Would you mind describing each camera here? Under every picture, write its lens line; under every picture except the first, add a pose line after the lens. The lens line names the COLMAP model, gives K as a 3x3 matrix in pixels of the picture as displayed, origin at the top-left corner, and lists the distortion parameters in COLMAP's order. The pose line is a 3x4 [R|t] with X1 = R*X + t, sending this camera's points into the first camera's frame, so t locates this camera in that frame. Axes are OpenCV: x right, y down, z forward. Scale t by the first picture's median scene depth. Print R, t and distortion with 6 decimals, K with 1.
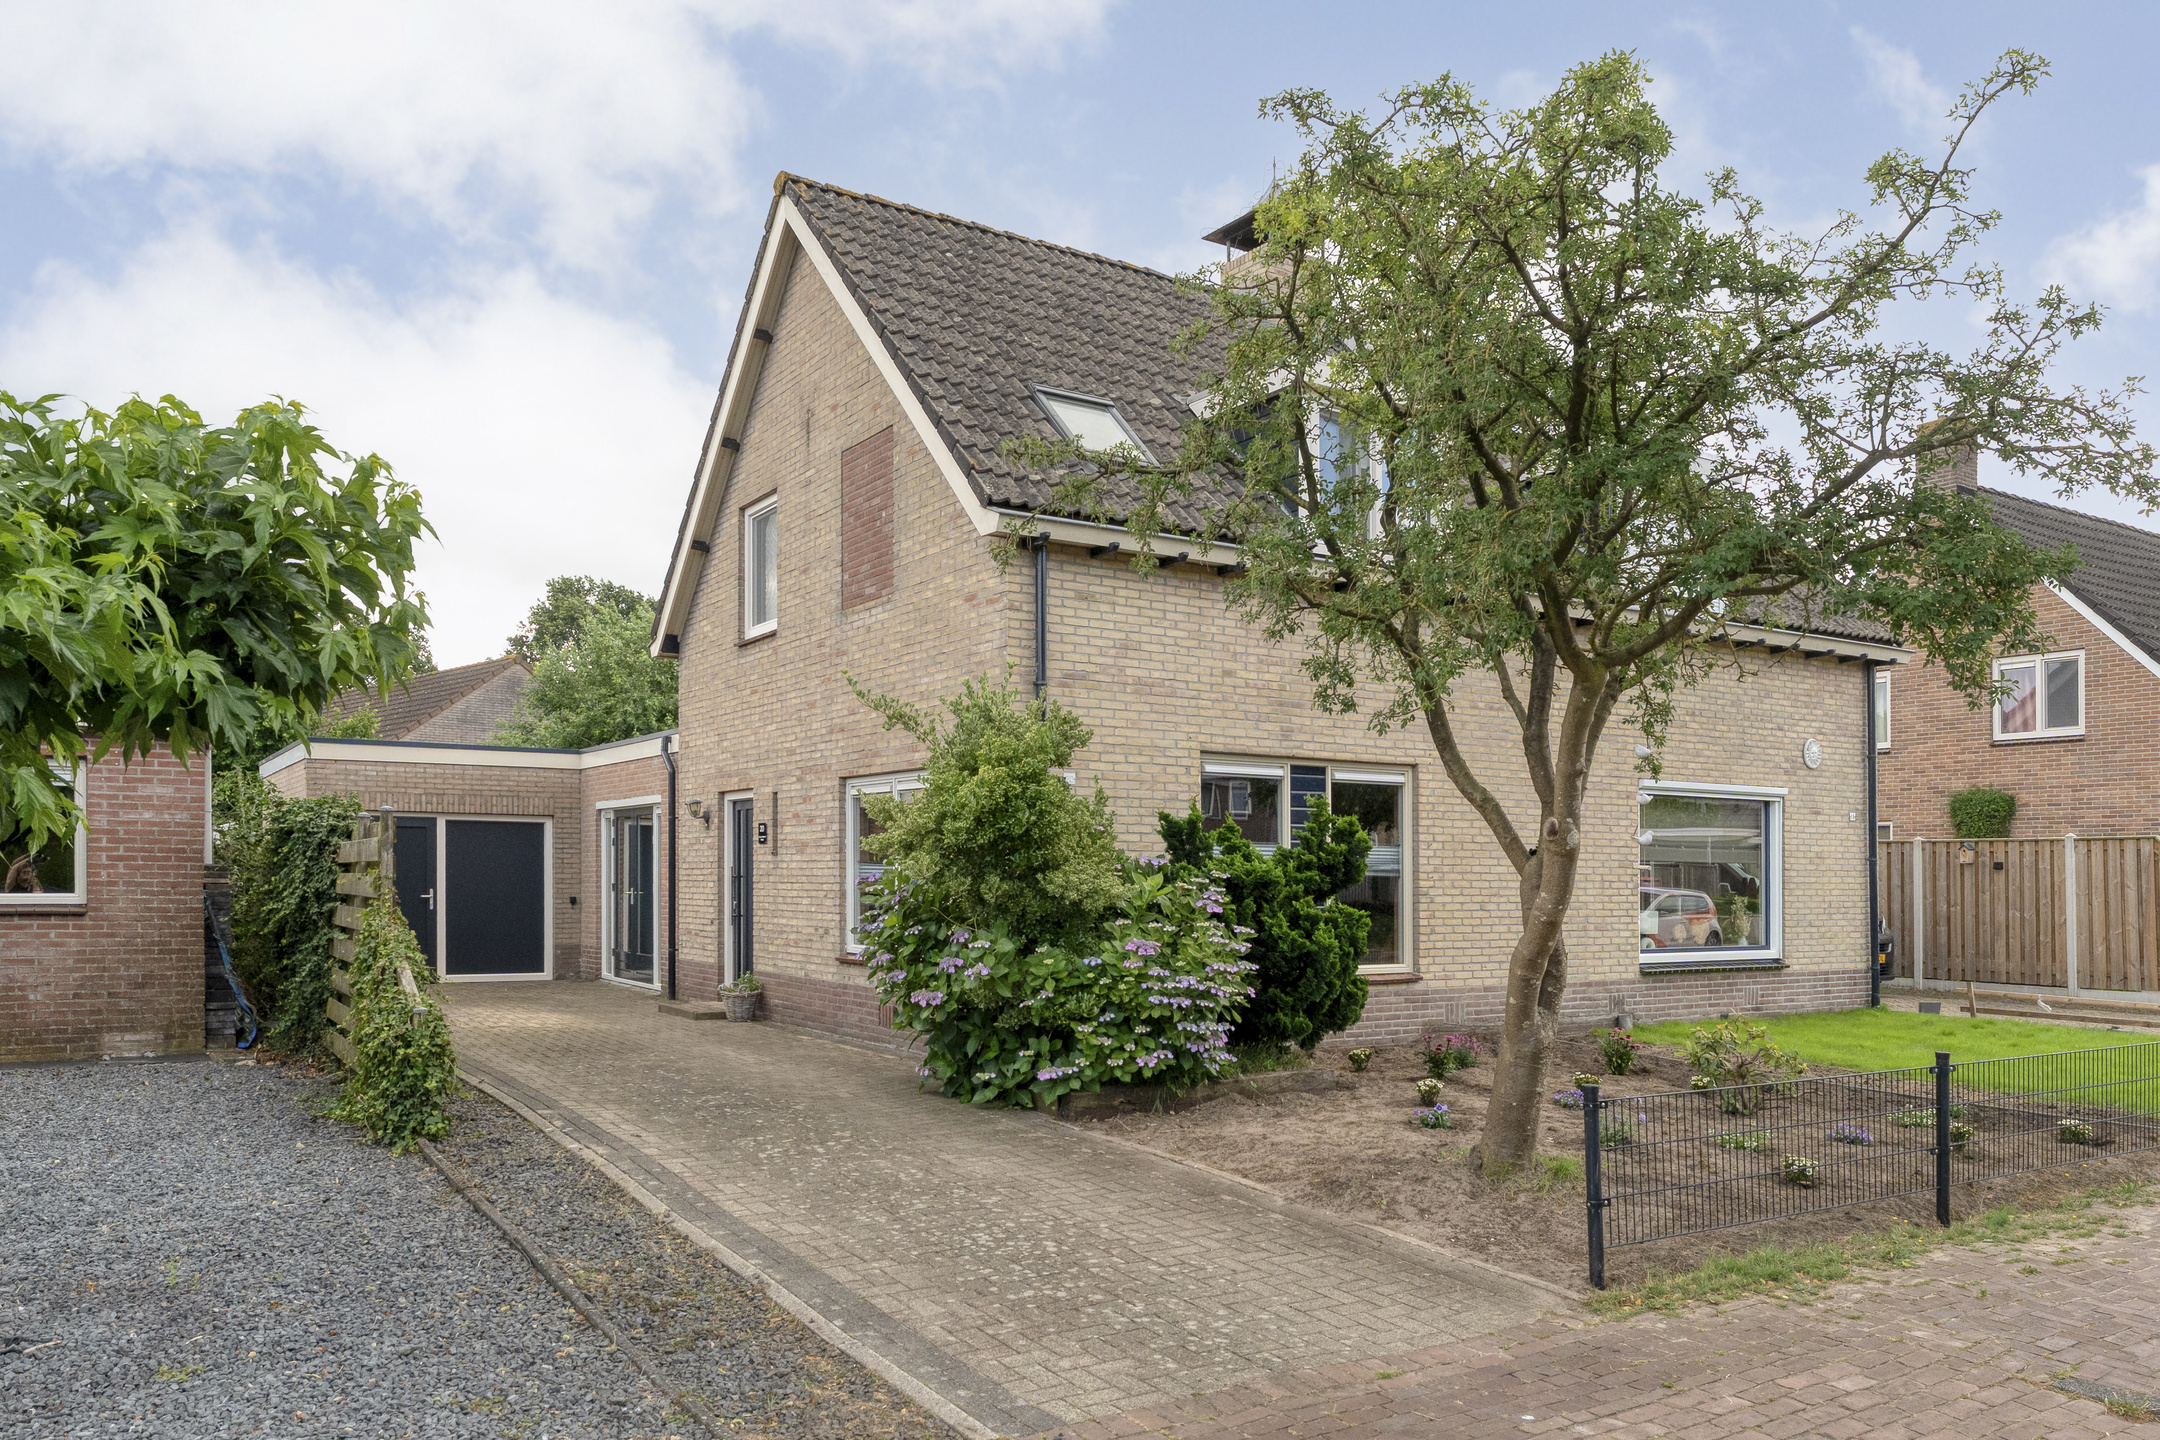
lens RADIAL K [[1533.1, 0, 1085.1], [0, 1533.1, 810.9], [0, 0, 1]] dist [0.000863, -0.002316]
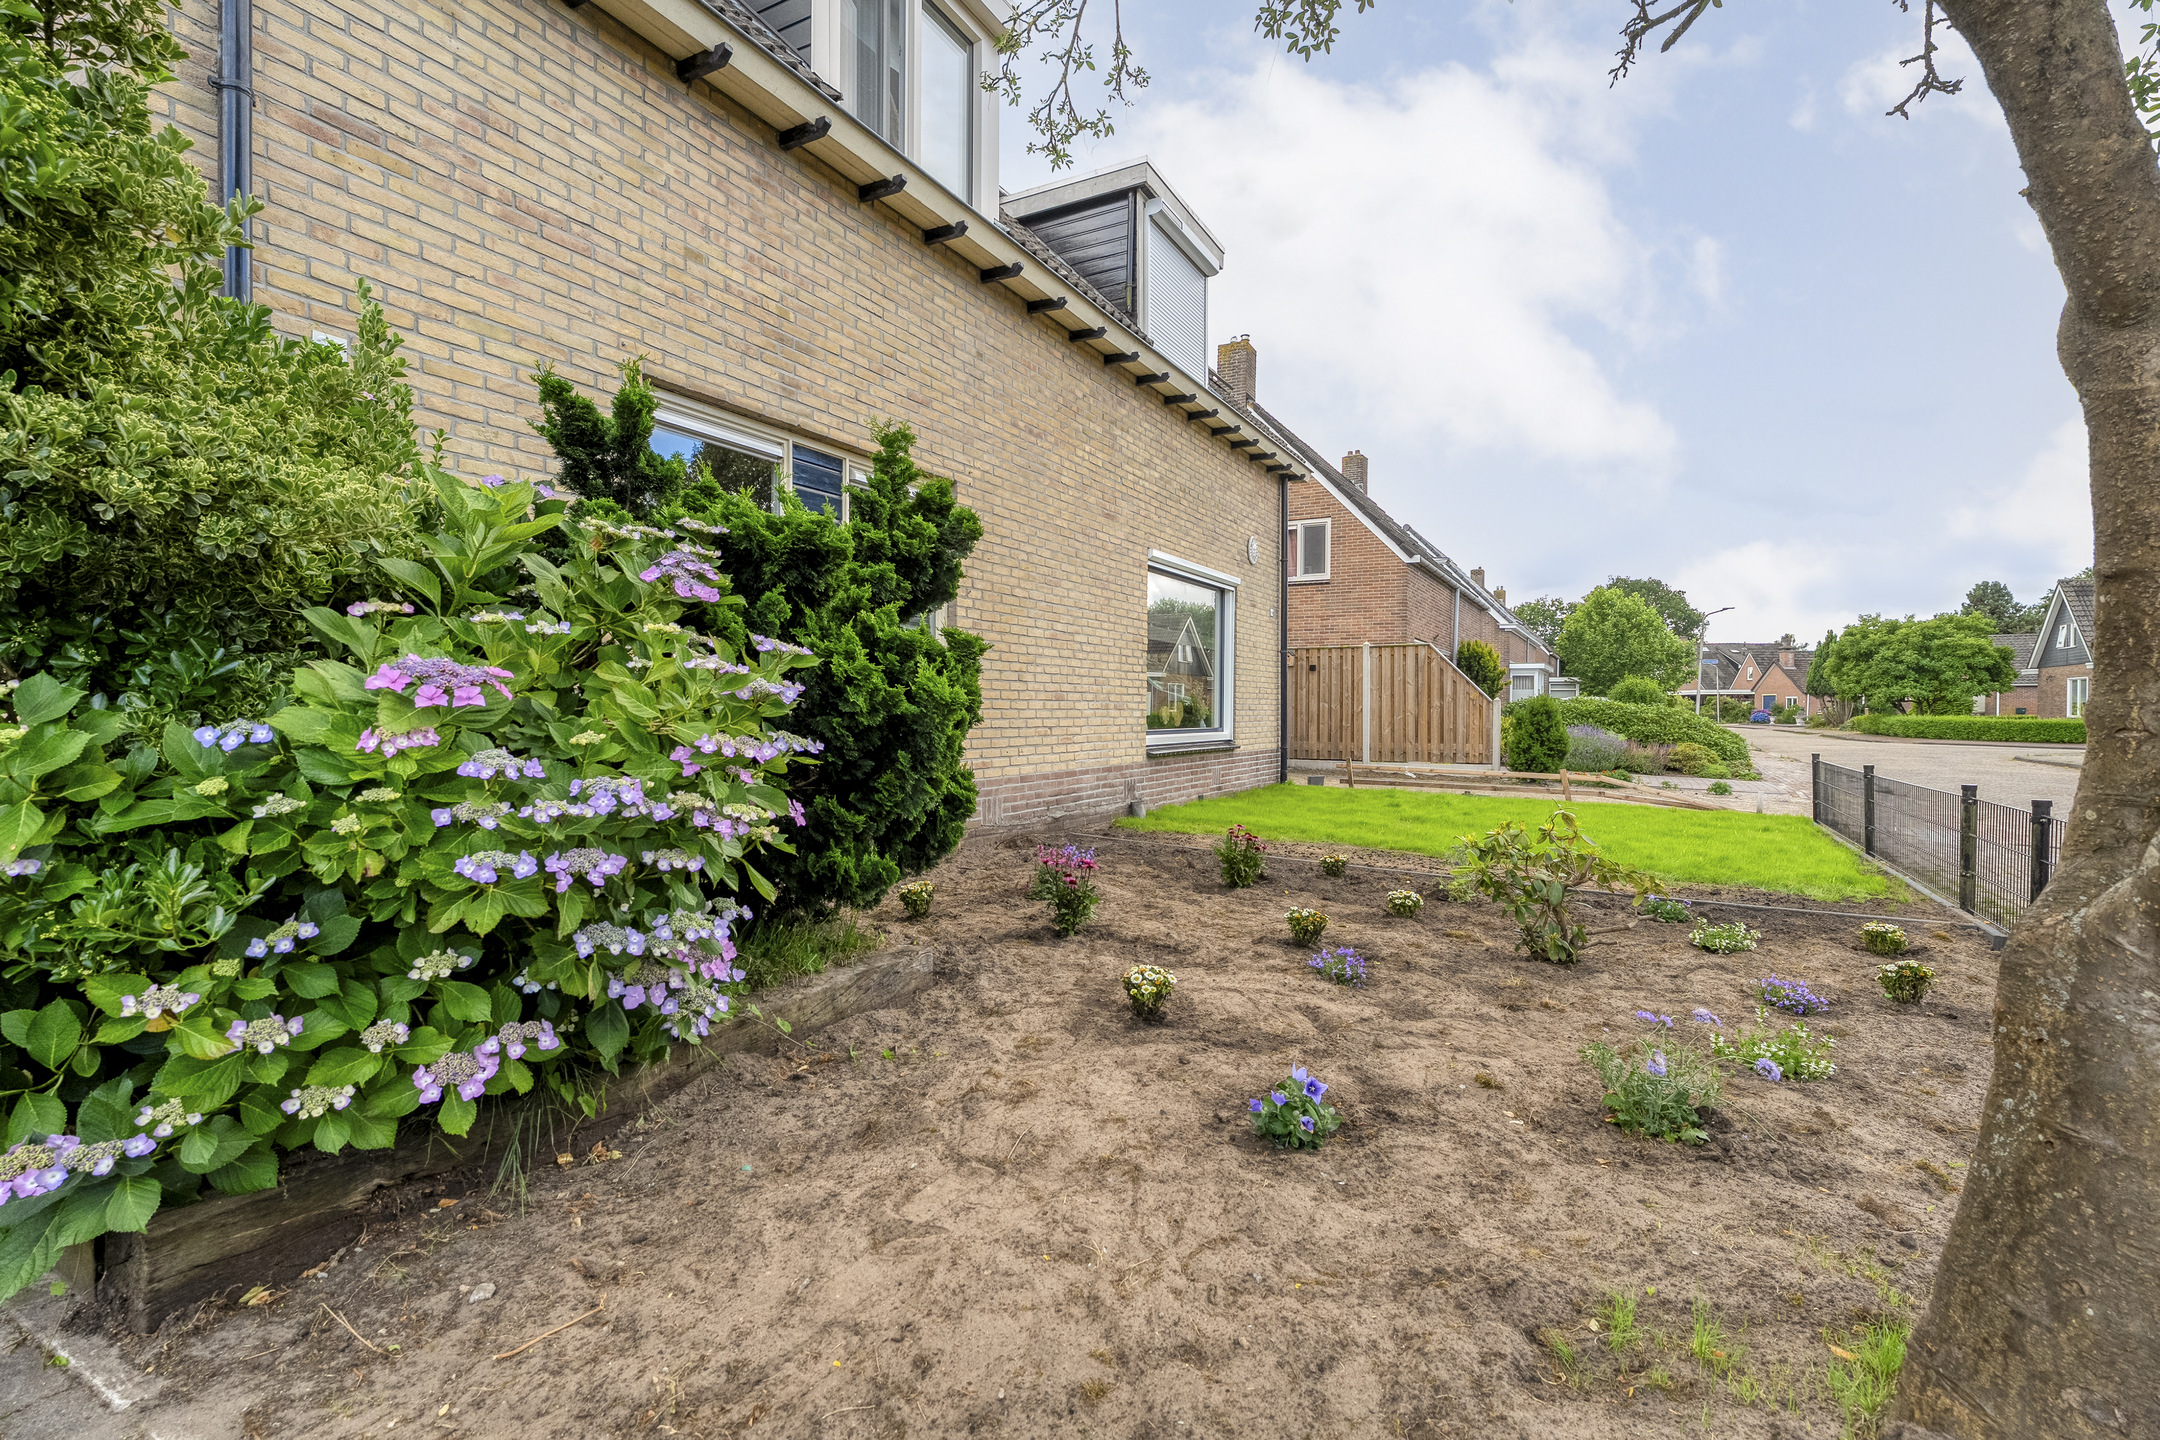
lens RADIAL K [[998.1, 0, 1070.2], [0, 998.1, 702.1], [0, 0, 1]] dist [-0.000681, -0.000240]
pose [[0.882022, 0.001091, 0.471207, 0.036836], [-0.020309, 0.999156, 0.035702, 0.057596], [-0.470770, -0.041059, 0.881300, 0.537129]]
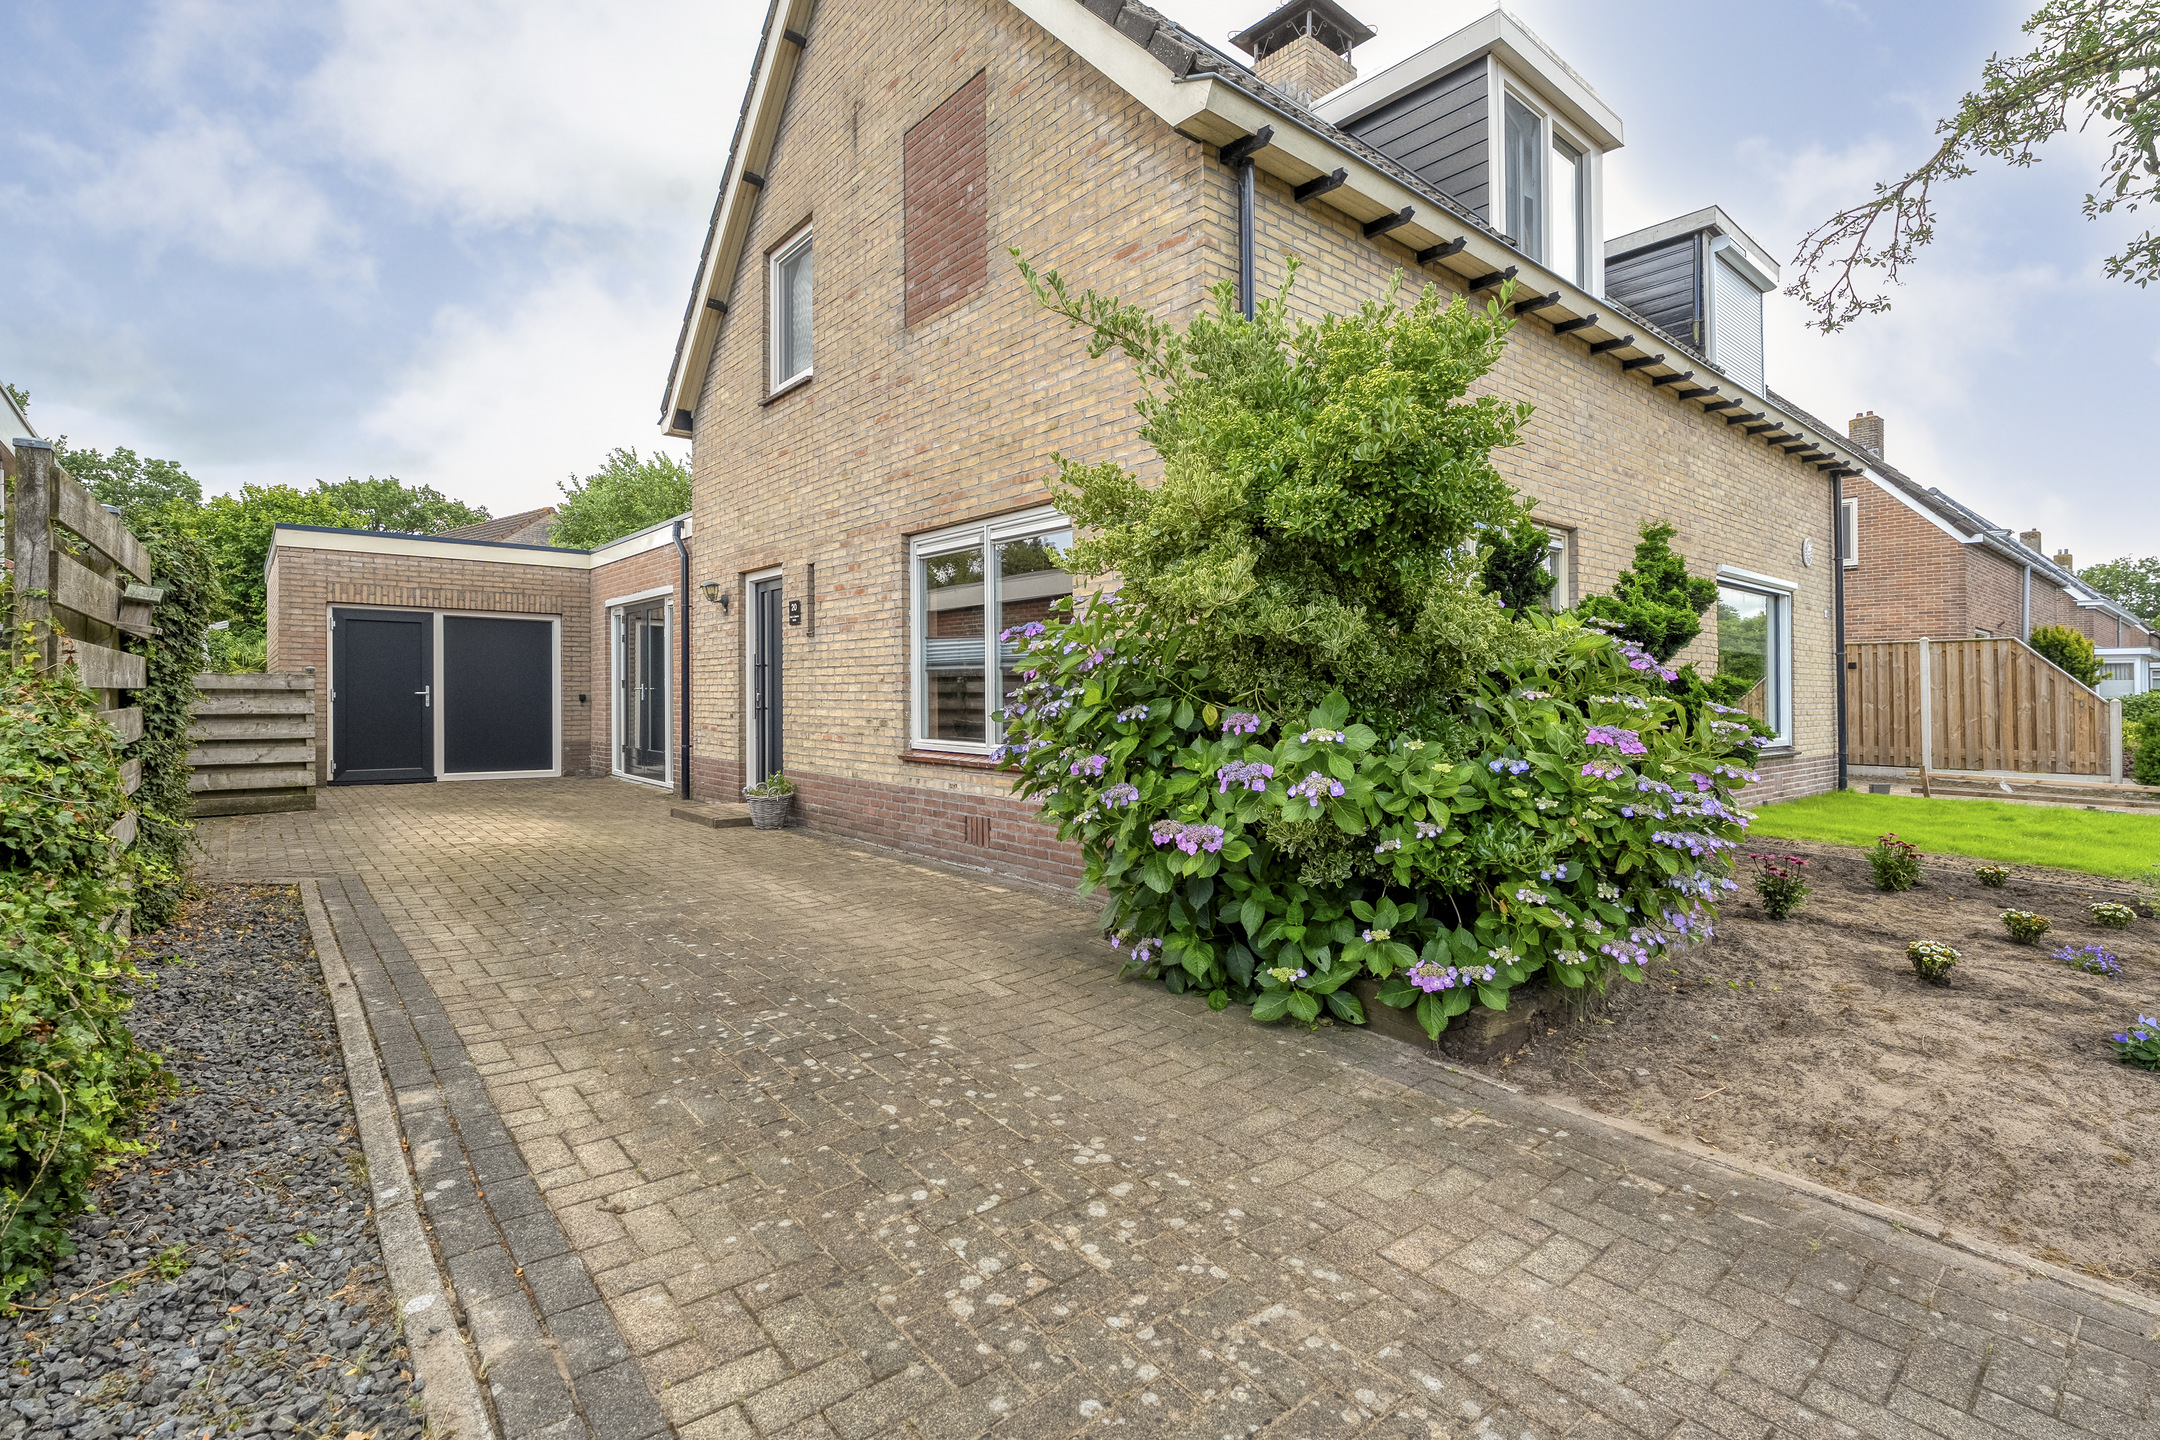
lens RADIAL K [[994.5, 0, 1095.0], [0, 994.5, 668.4], [0, 0, 1]] dist [-0.001347, 0.000207]
pose [[0.991382, 0.001837, 0.130991, -0.129390], [-0.004084, 0.999849, 0.016890, 0.040542], [-0.130940, -0.017279, 0.991240, 0.467904]]
